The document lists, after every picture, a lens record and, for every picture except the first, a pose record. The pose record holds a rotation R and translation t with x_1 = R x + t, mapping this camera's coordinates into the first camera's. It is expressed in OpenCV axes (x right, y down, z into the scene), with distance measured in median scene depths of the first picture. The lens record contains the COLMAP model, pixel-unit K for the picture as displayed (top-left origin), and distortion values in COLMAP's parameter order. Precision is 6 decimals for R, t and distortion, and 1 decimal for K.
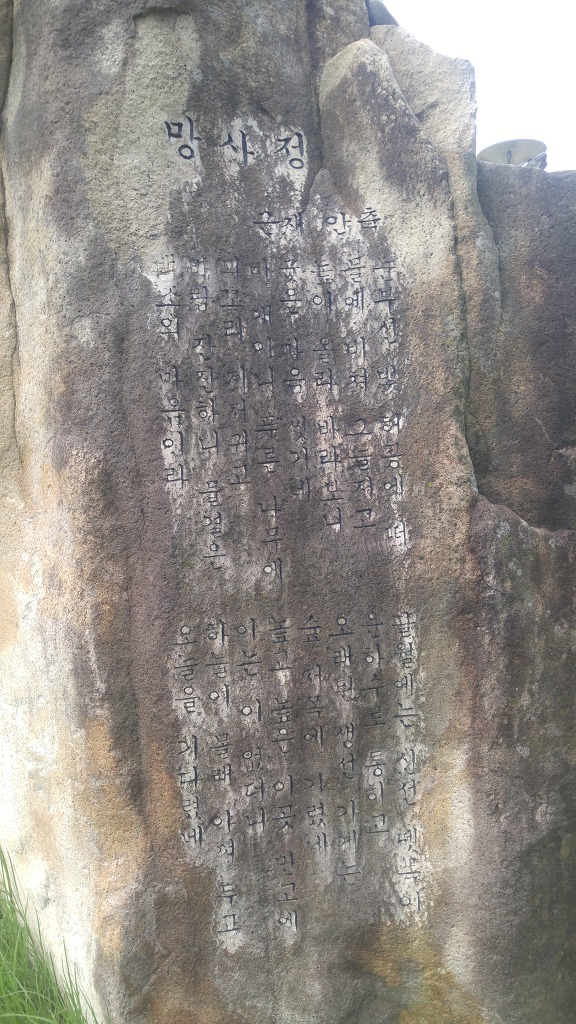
lens RADIAL K [[733.0, 0, 287.1], [0, 733.0, 514.4], [0, 0, 1]] dist [0.027251, -0.017265]
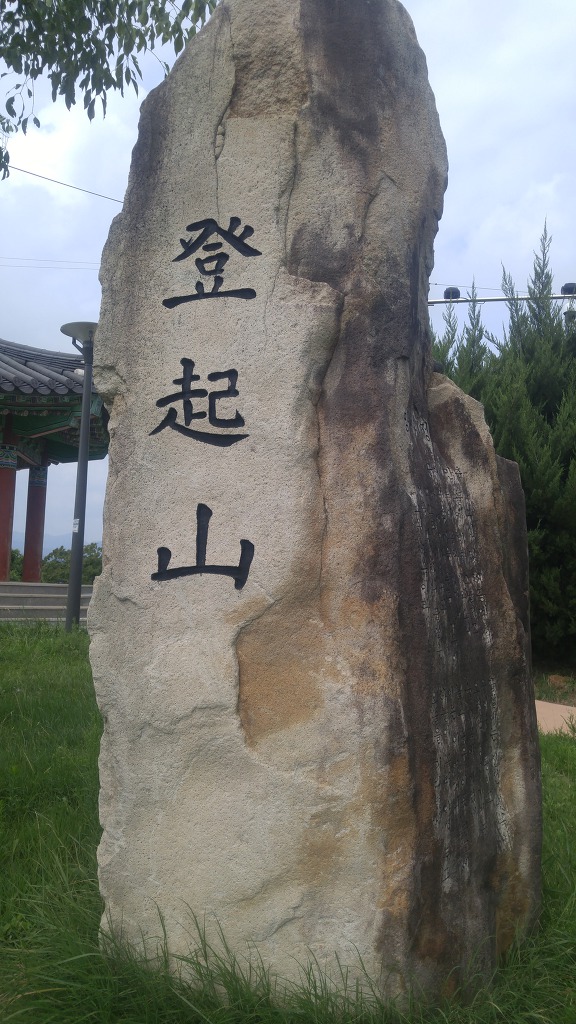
lens RADIAL K [[733.0, 0, 285.0], [0, 733.0, 506.6], [0, 0, 1]] dist [0.027251, -0.017265]
pose [[0.747158, 0.087529, 0.658857, -1.549057], [0.029967, 0.985846, -0.164952, -0.005839], [-0.663970, 0.142989, 0.733961, -0.112787]]
